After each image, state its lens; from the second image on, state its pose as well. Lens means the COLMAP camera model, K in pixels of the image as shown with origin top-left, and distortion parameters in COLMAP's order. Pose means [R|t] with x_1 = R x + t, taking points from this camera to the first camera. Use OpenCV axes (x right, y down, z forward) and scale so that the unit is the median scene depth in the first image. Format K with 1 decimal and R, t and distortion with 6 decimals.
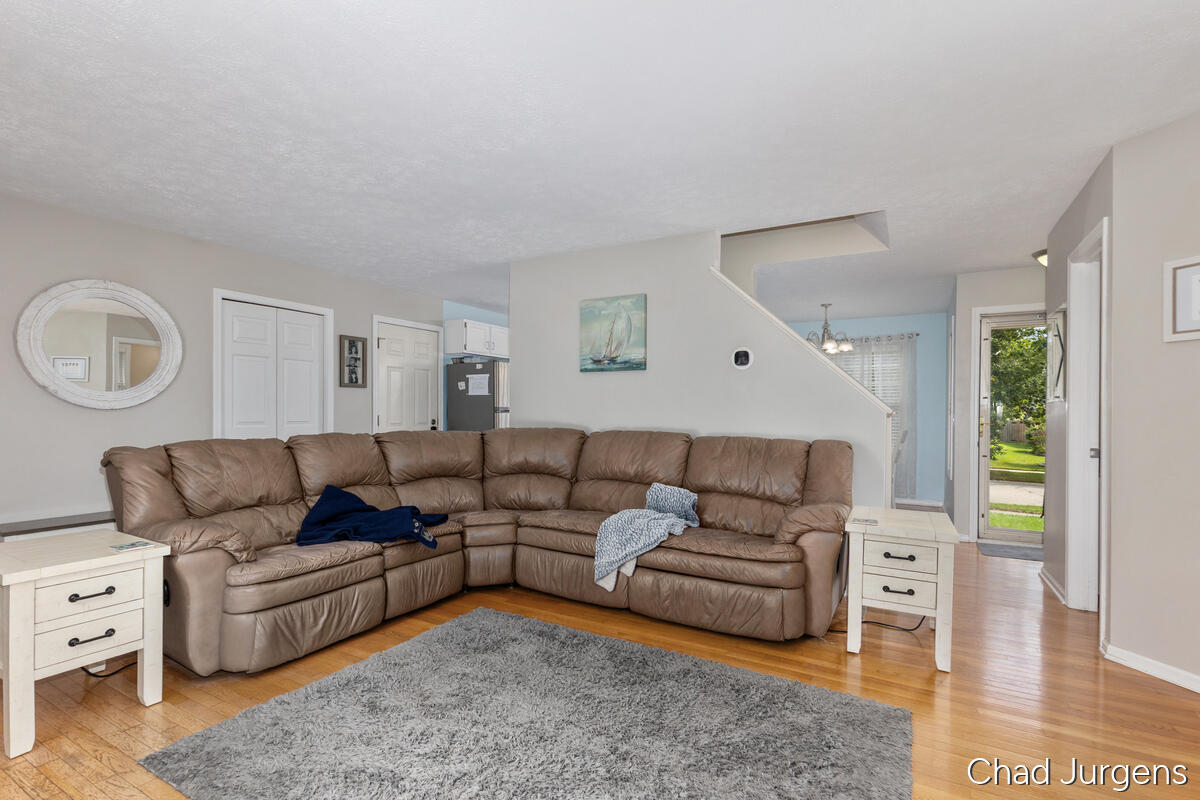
lens RADIAL K [[550.4, 0, 602.8], [0, 550.4, 412.4], [0, 0, 1]] dist [0.000751, -0.000206]
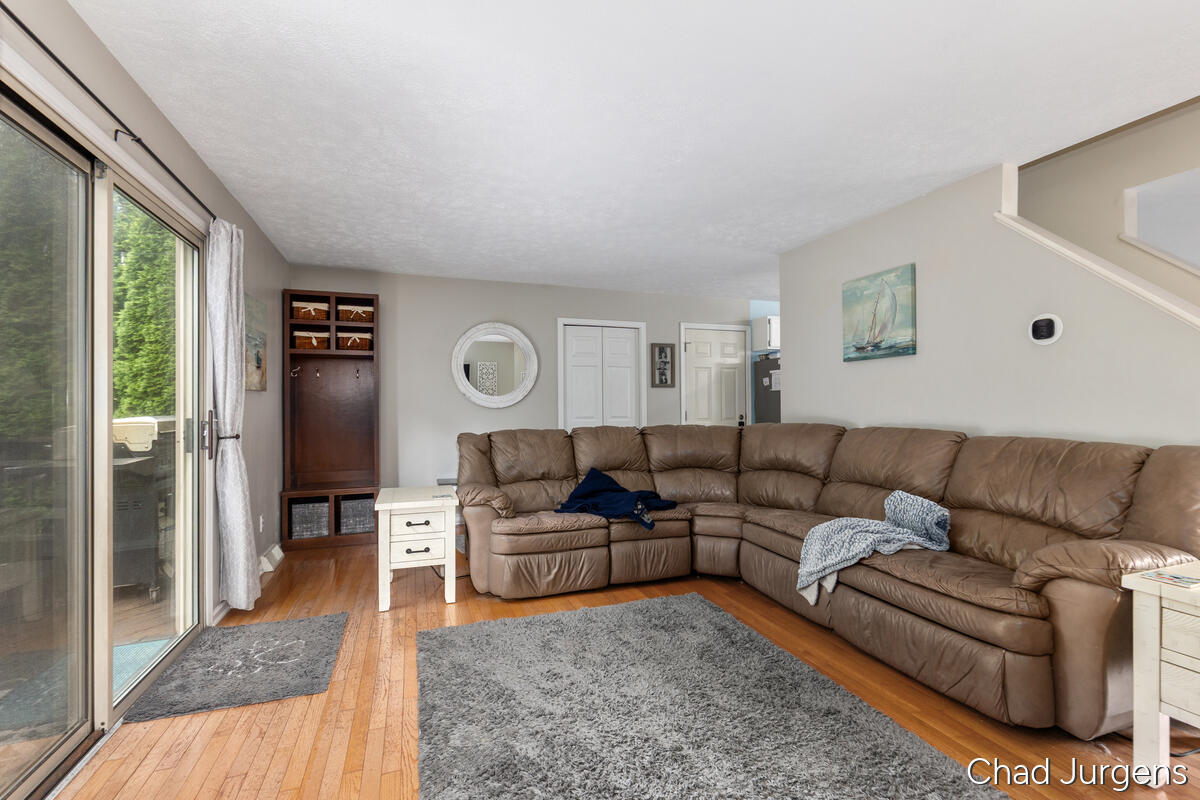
lens RADIAL K [[535.4, 0, 600.0], [0, 535.4, 400.0], [0, 0, 1]] dist [-0.000283, -0.000313]
pose [[0.755385, -0.019888, -0.654980, 0.318927], [0.009808, 0.999770, -0.019046, 0.002811], [0.655208, 0.007963, 0.755406, 0.103228]]
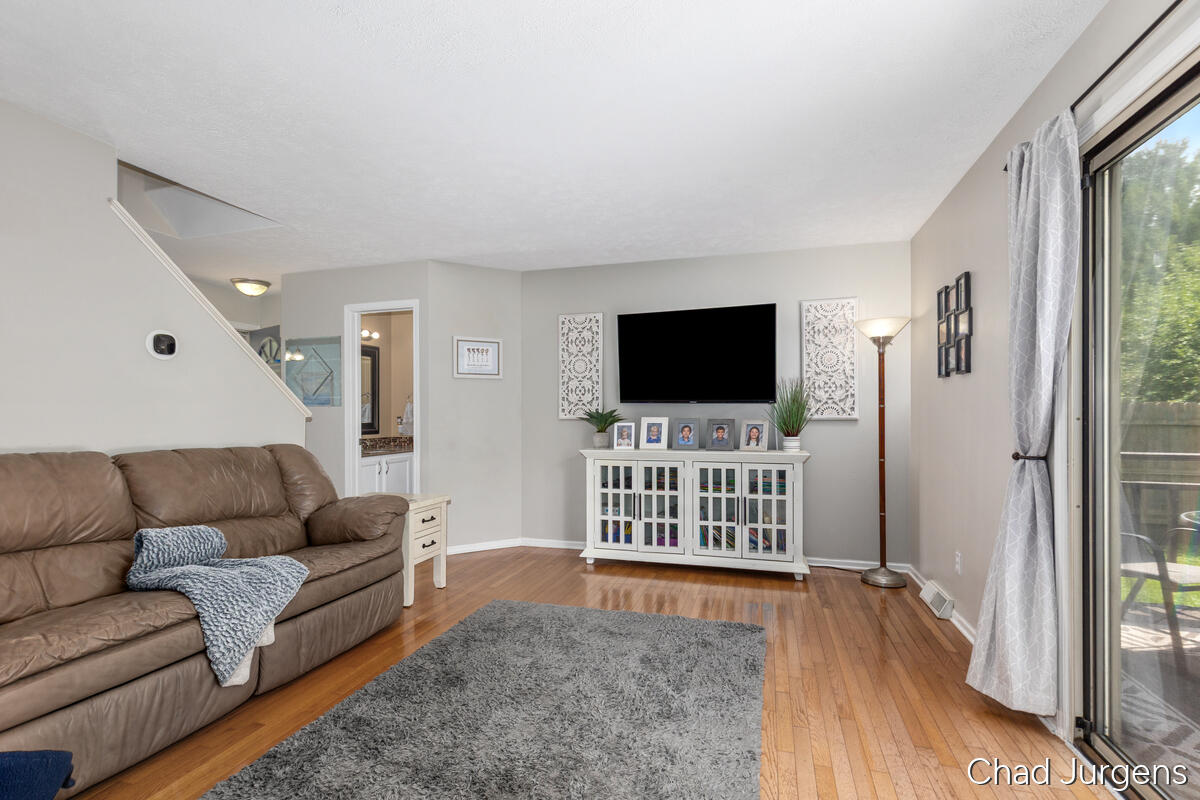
lens RADIAL K [[550.4, 0, 602.8], [0, 550.4, 412.4], [0, 0, 1]] dist [0.000751, -0.000206]
pose [[-0.225344, -0.003108, 0.974274, -0.716129], [0.005590, 0.999974, 0.004483, -0.008723], [-0.974263, 0.006456, -0.225321, 0.690252]]
